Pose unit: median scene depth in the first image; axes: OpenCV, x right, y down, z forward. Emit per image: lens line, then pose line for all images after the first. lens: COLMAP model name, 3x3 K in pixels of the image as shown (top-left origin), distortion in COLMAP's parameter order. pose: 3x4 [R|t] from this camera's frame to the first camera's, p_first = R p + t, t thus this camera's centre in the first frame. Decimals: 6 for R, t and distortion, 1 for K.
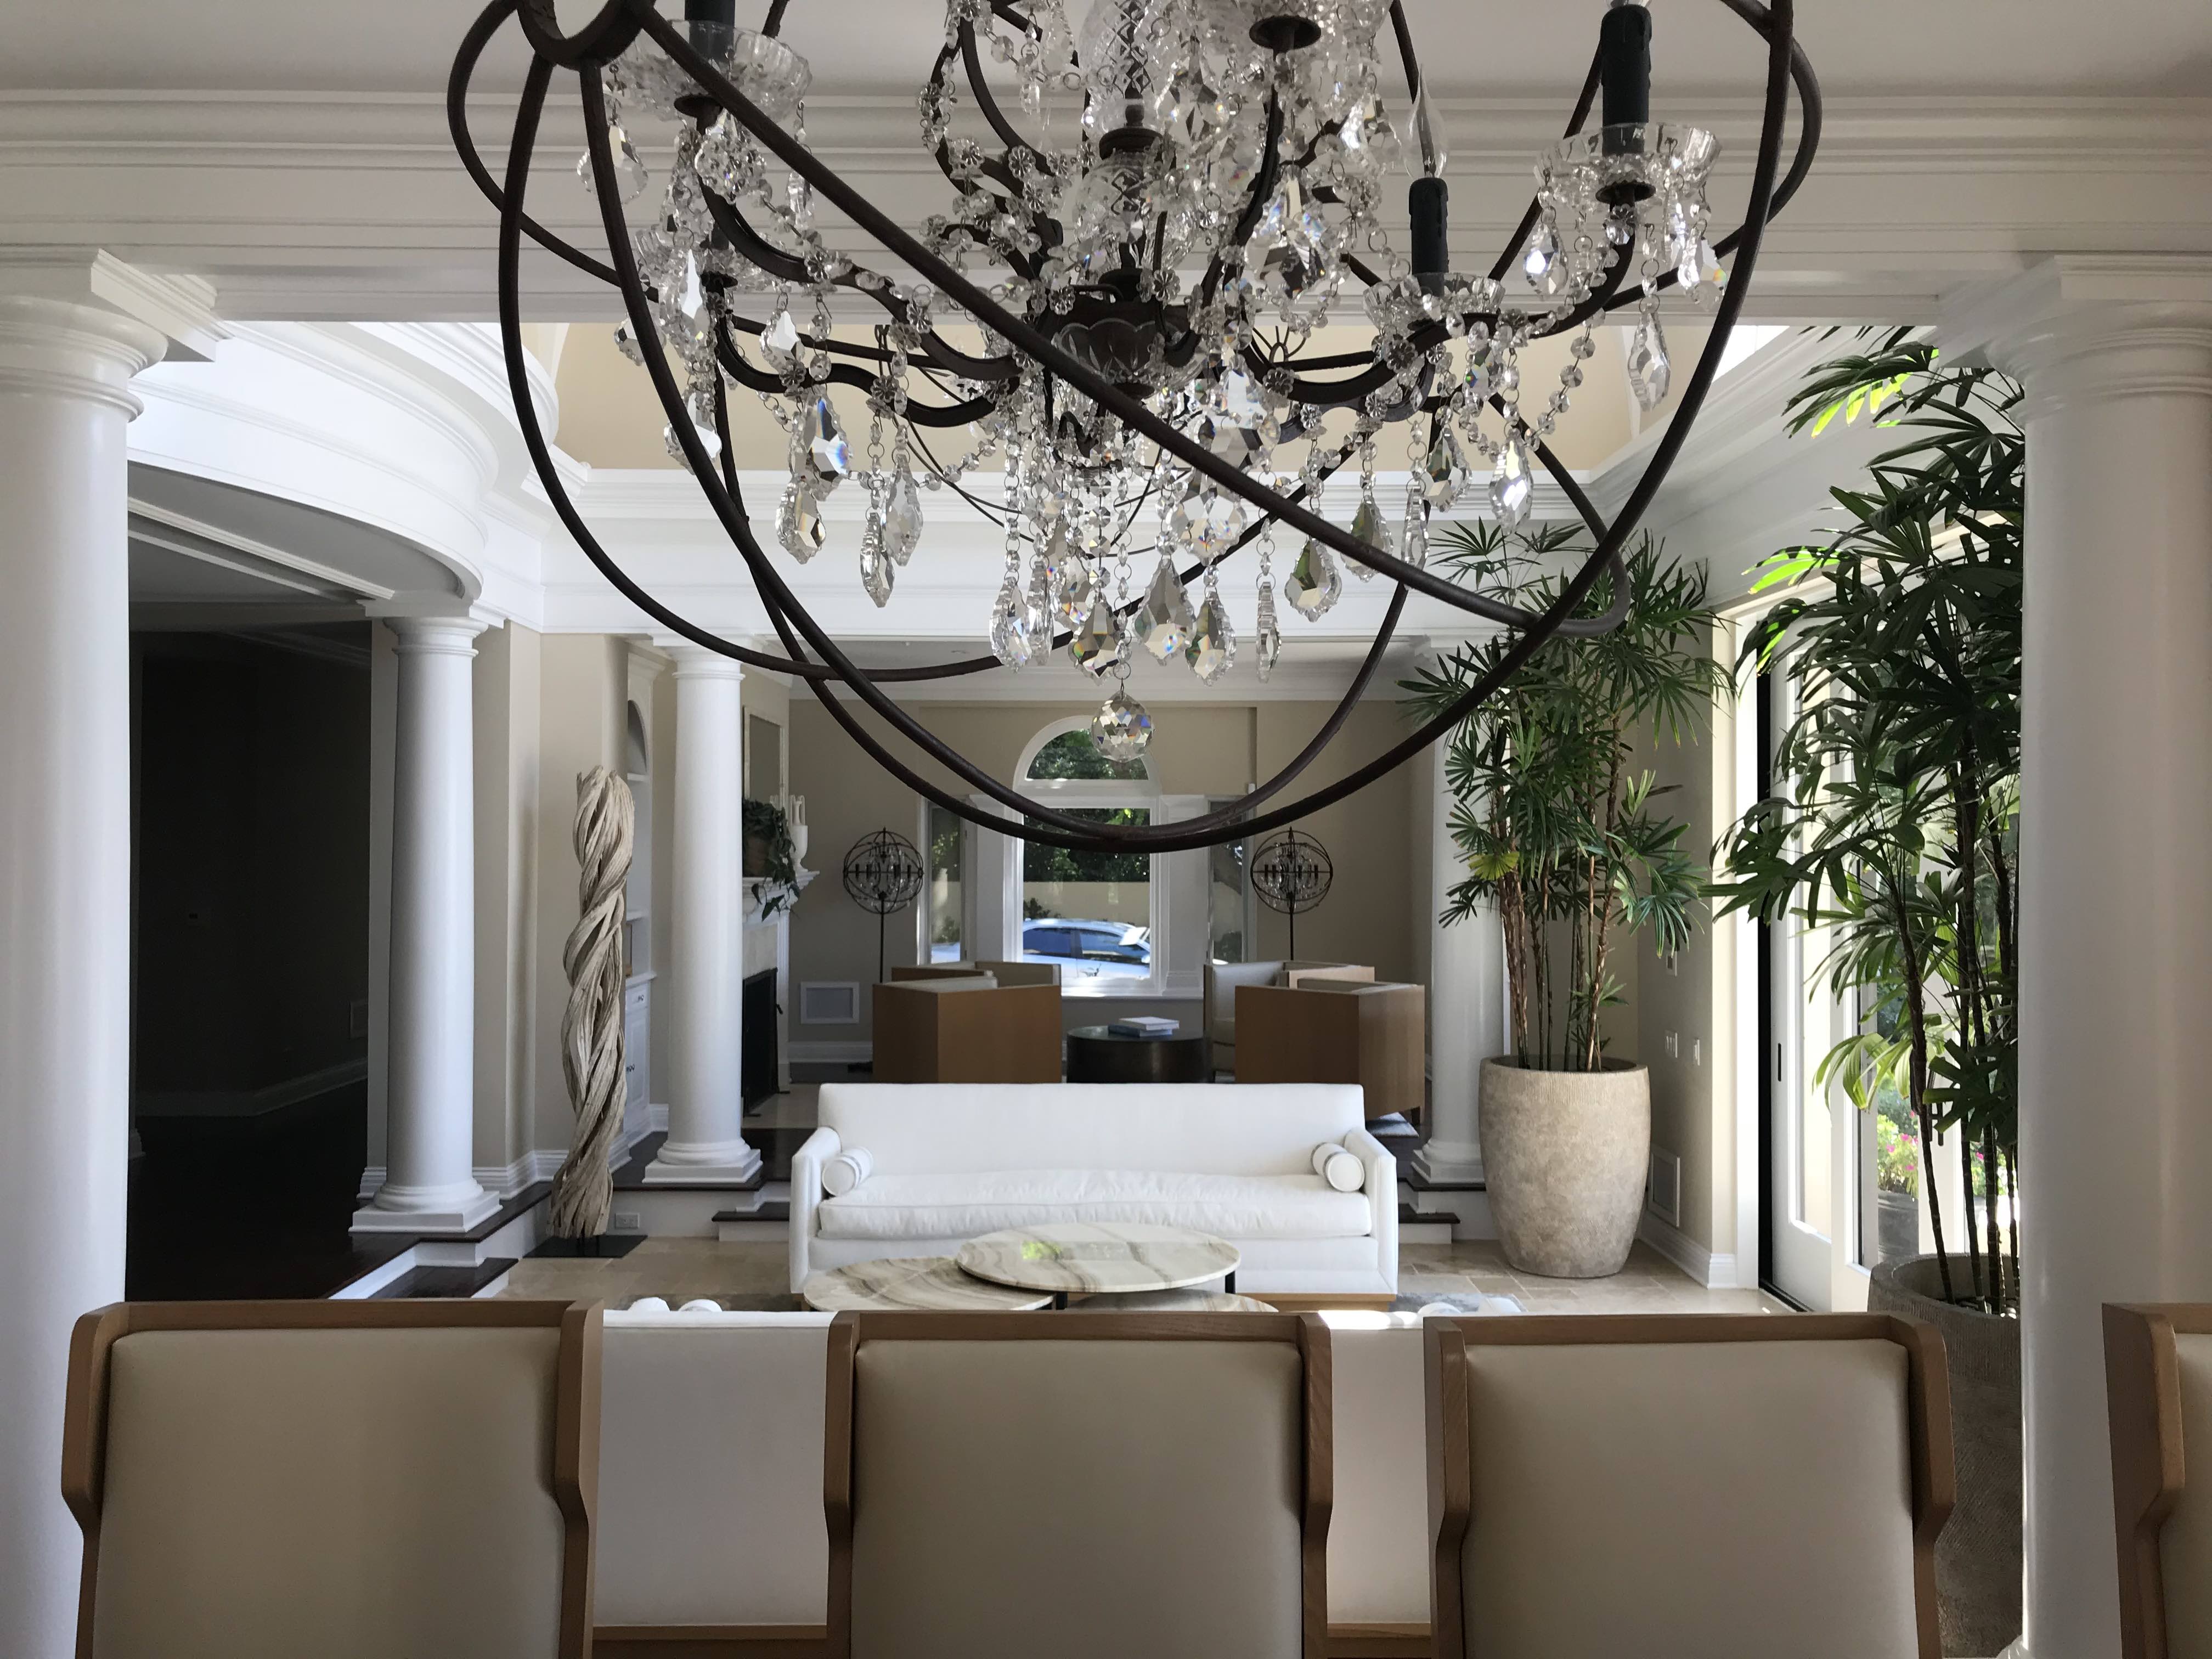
lens RADIAL K [[1842.7, 0, 1106.0], [0, 1842.7, 829.5], [0, 0, 1]] dist [0.072021, -0.122954]
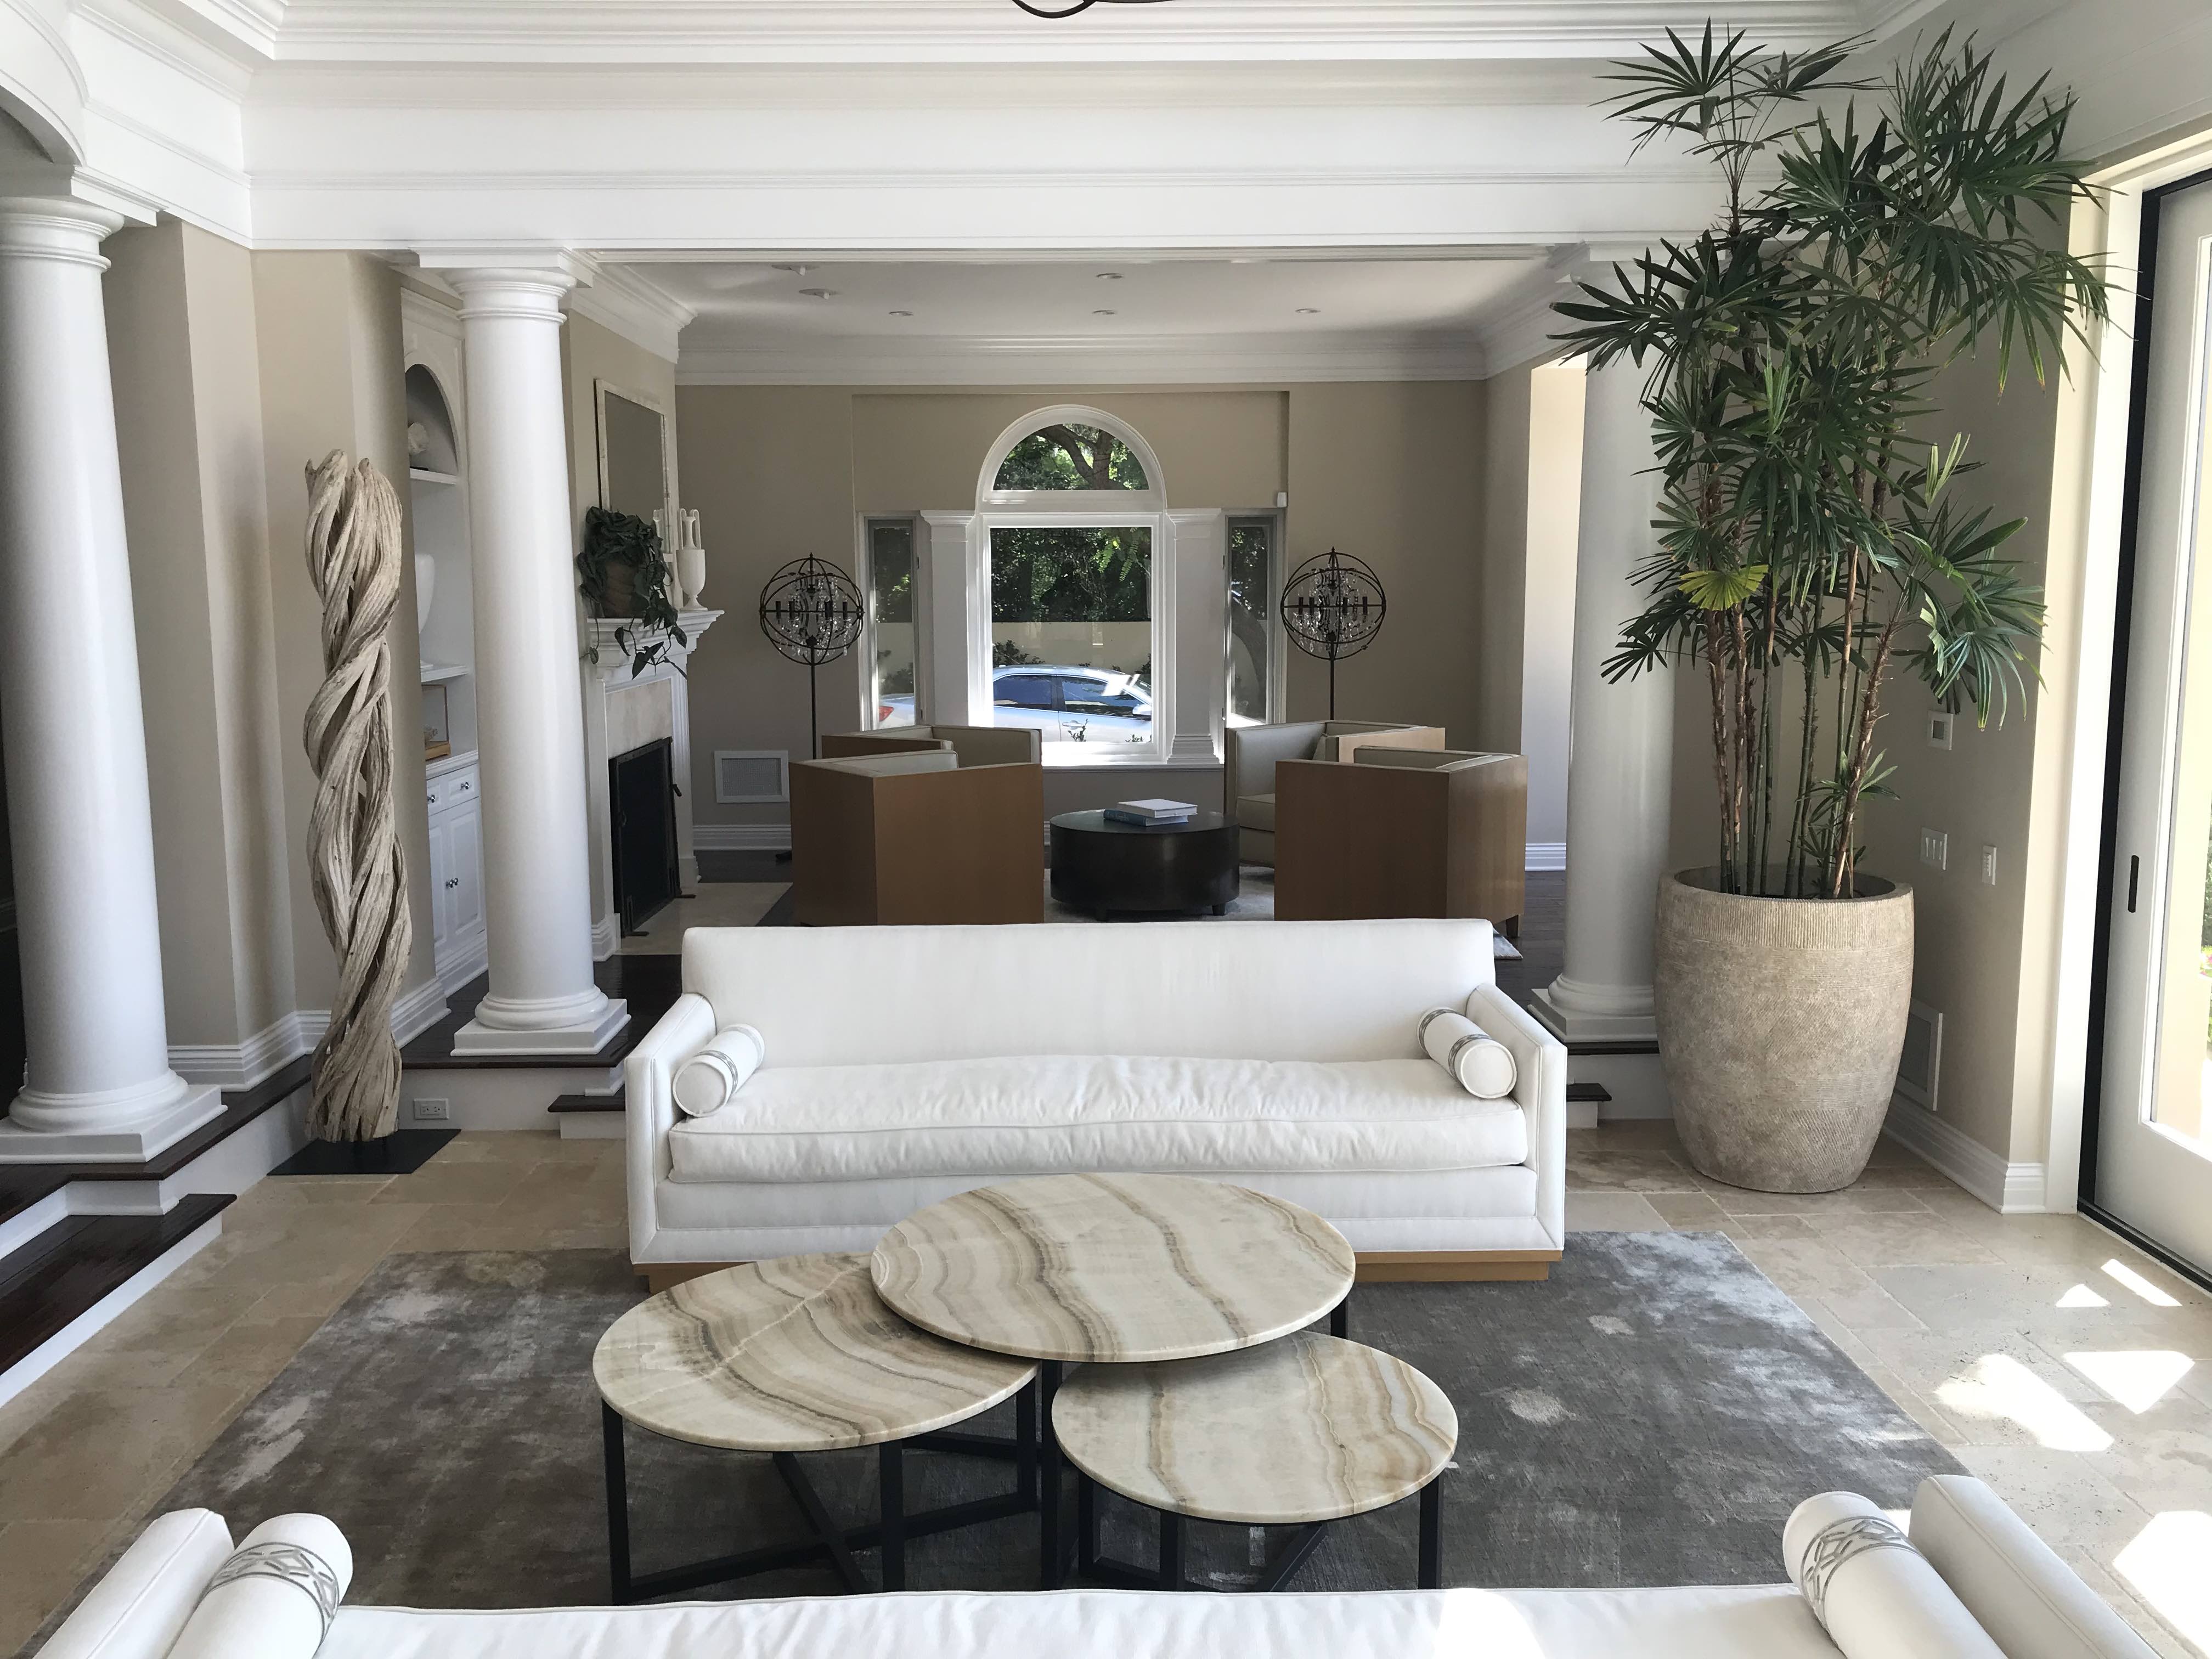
lens RADIAL K [[1842.7, 0, 1106.0], [0, 1842.7, 829.5], [0, 0, 1]] dist [0.072021, -0.122954]
pose [[0.999885, -0.010865, 0.010613, -0.008461], [0.009270, 0.990065, 0.140302, 0.009577], [-0.012032, -0.140187, 0.990052, 0.334067]]
